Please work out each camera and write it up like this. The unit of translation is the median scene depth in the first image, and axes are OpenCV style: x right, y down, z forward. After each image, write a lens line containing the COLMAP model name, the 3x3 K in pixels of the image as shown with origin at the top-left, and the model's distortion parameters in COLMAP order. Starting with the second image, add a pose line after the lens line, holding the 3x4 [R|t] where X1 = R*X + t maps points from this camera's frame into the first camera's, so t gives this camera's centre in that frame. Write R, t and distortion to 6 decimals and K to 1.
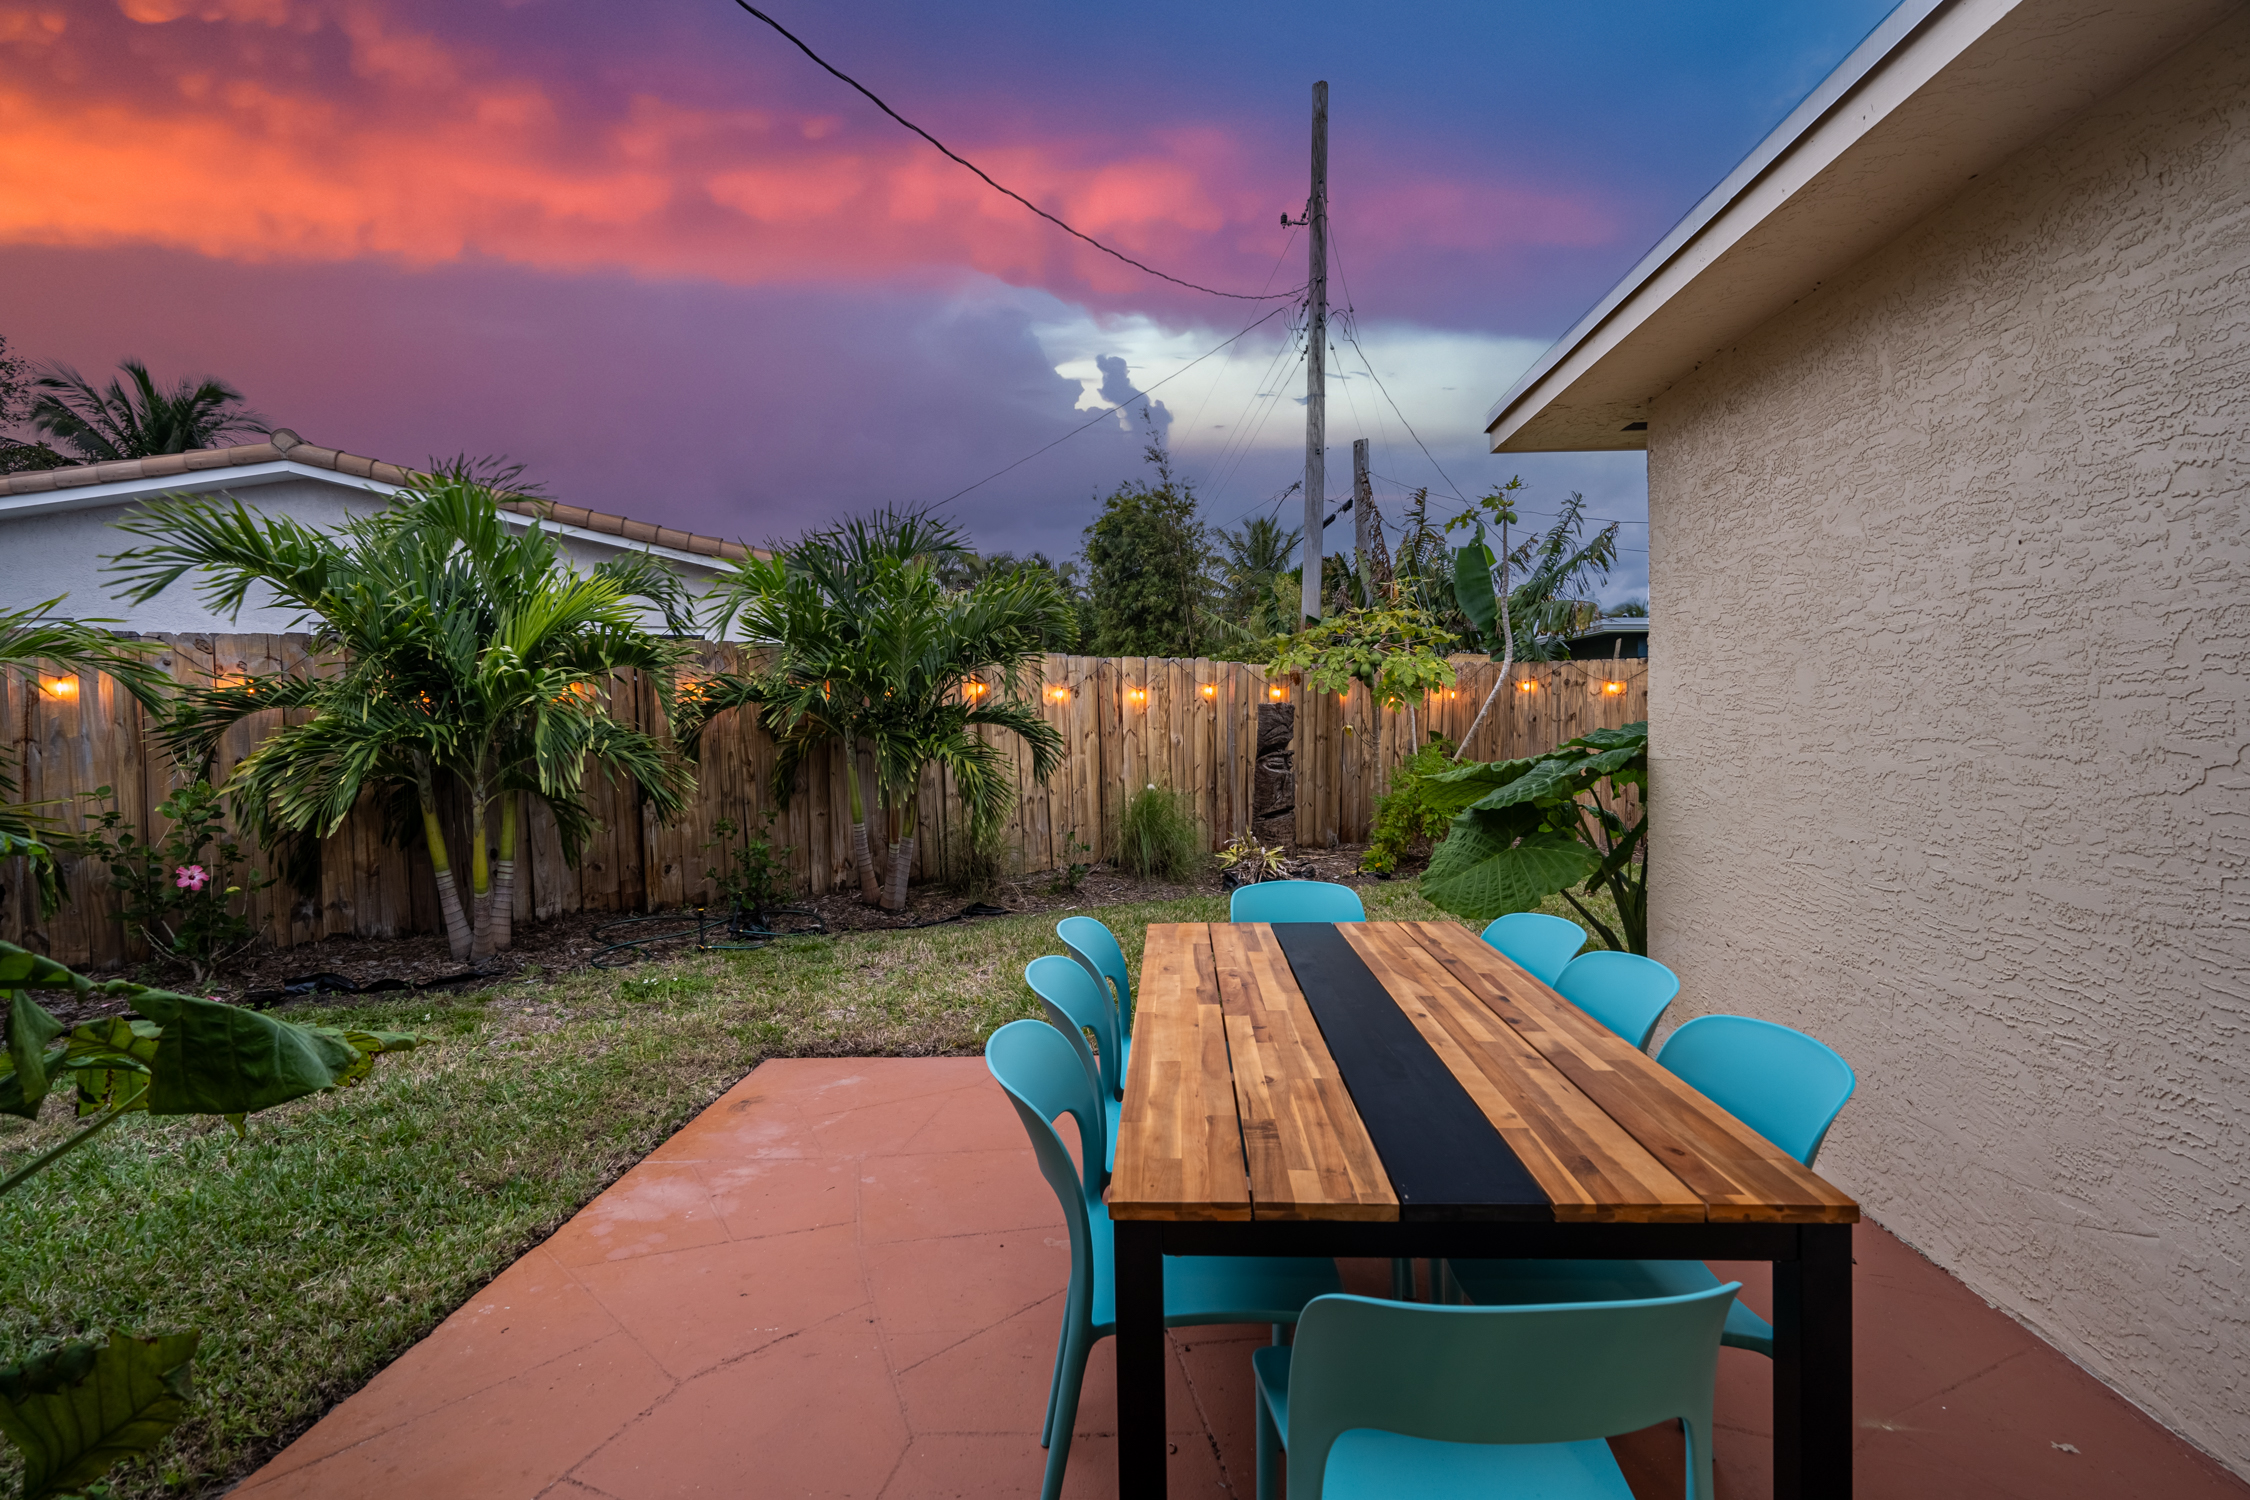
lens RADIAL K [[1023.8, 0, 1126.5], [0, 1023.8, 747.1], [0, 0, 1]] dist [-0.005382, 0.003211]
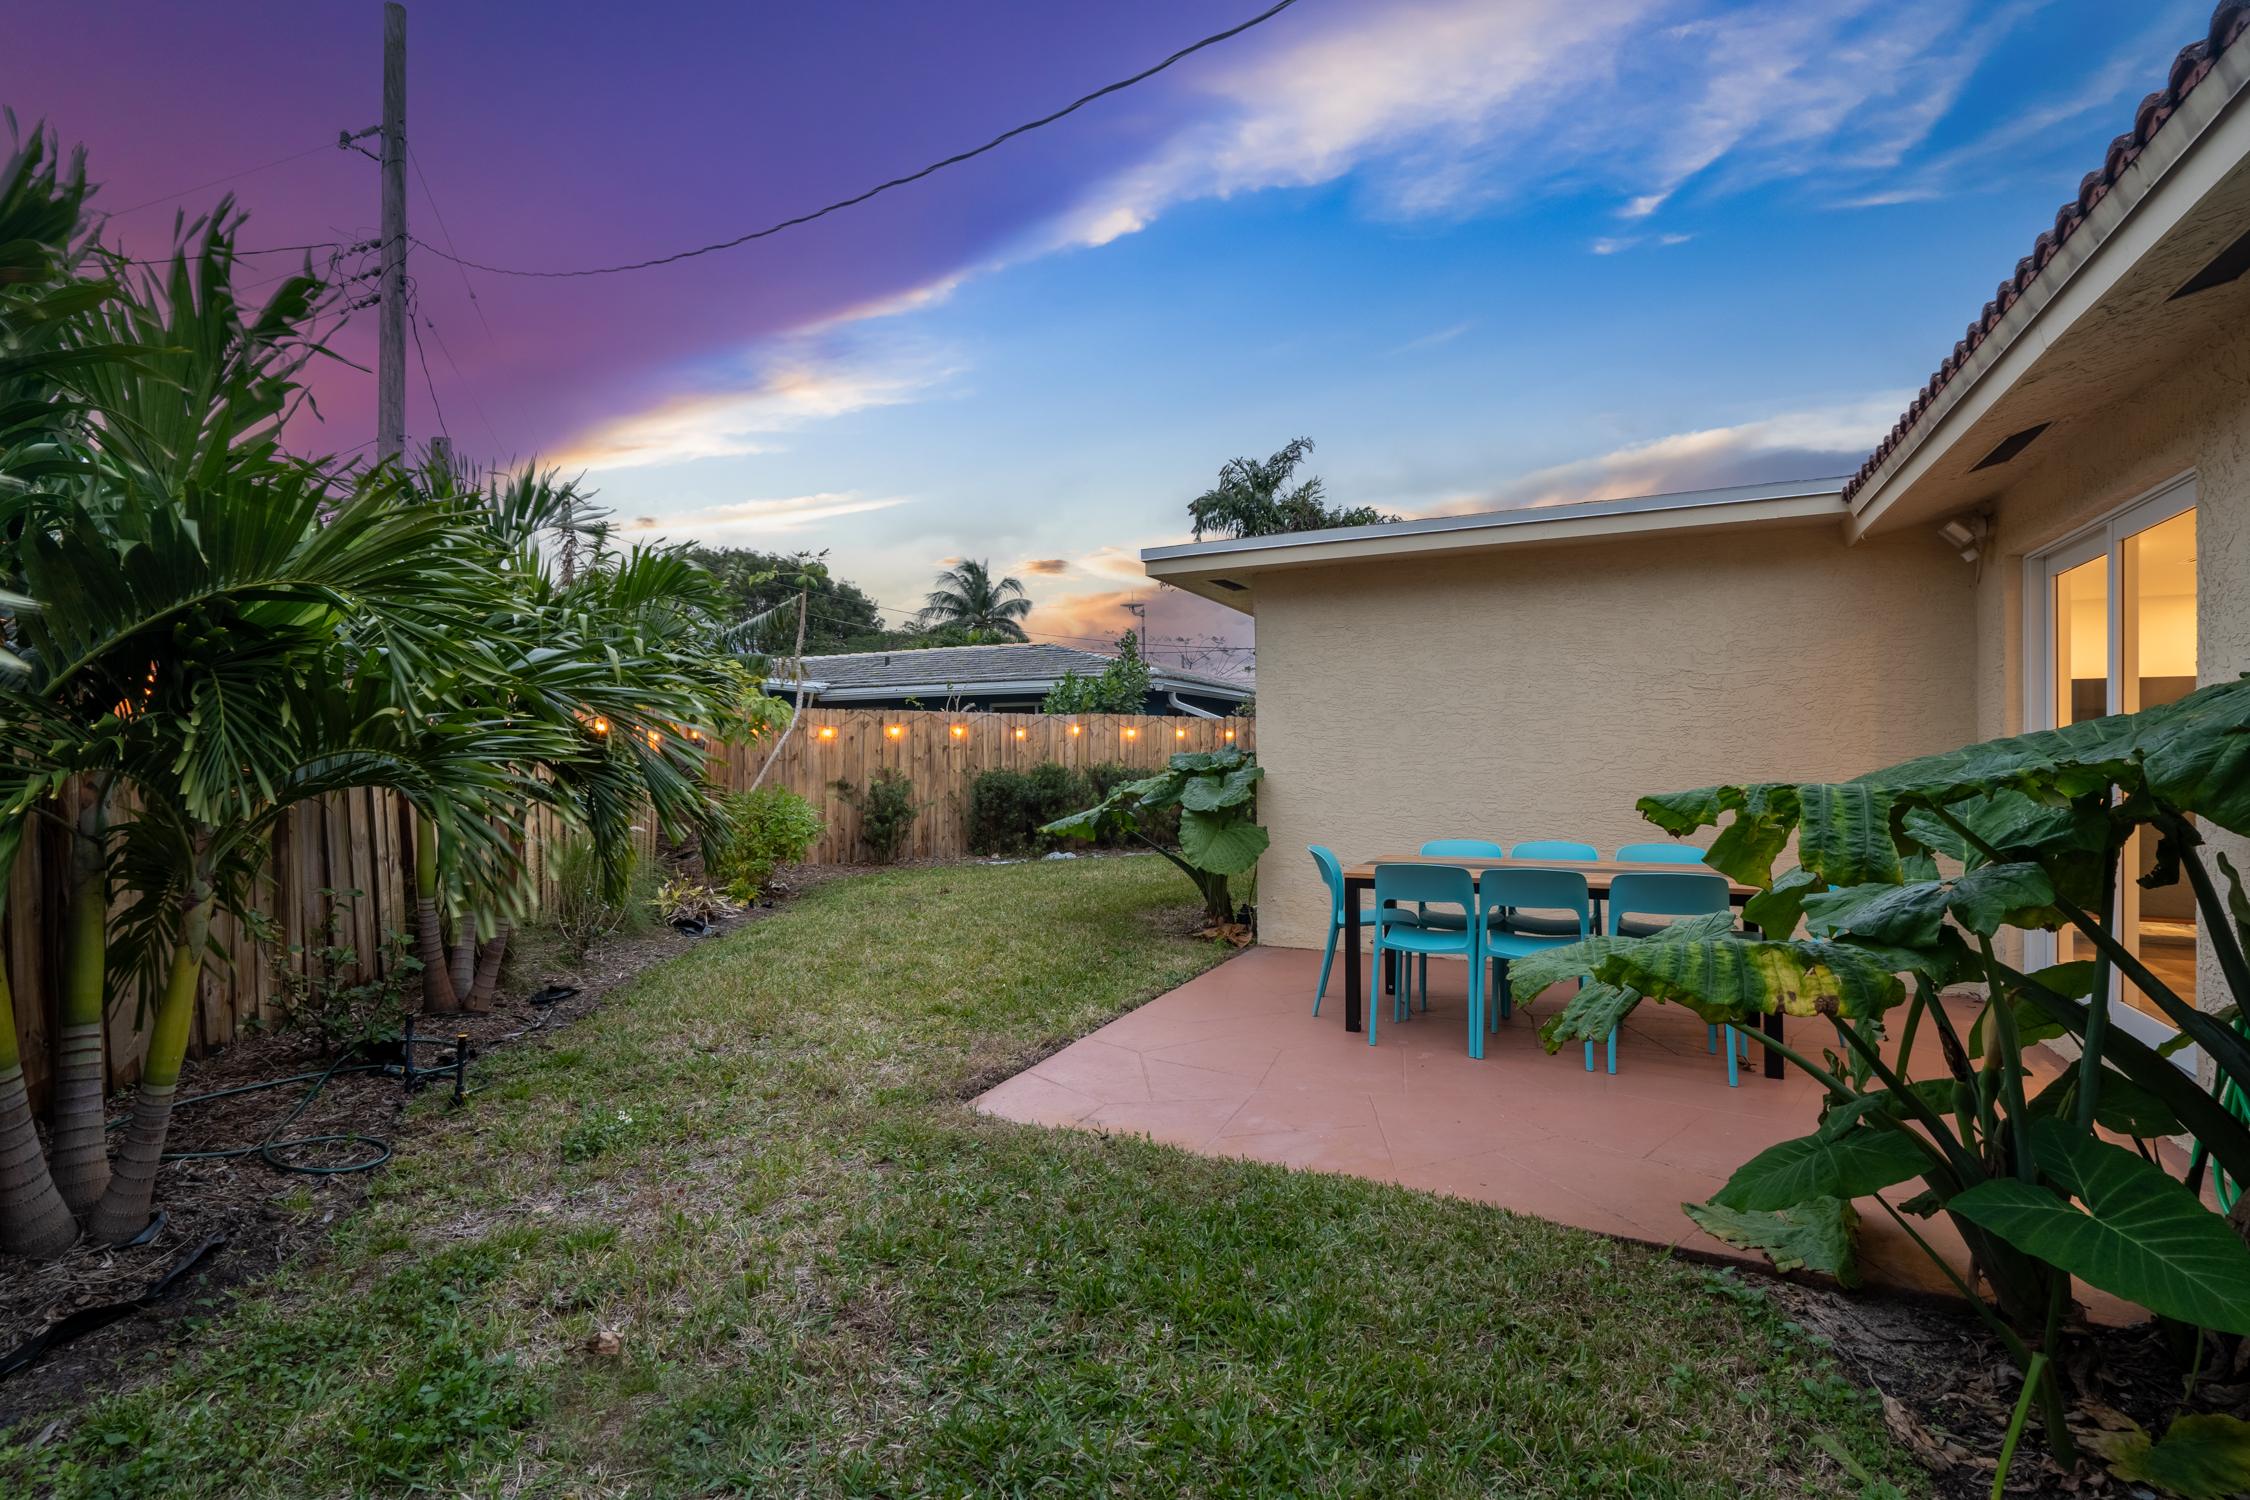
lens RADIAL K [[1023.8, 0, 1120.3], [0, 1023.8, 758.0], [0, 0, 1]] dist [-0.005382, 0.003211]
pose [[0.412408, 0.017864, 0.910824, -2.010906], [0.017828, 0.999458, -0.027675, 0.049896], [-0.910825, 0.027651, 0.411866, 0.807828]]
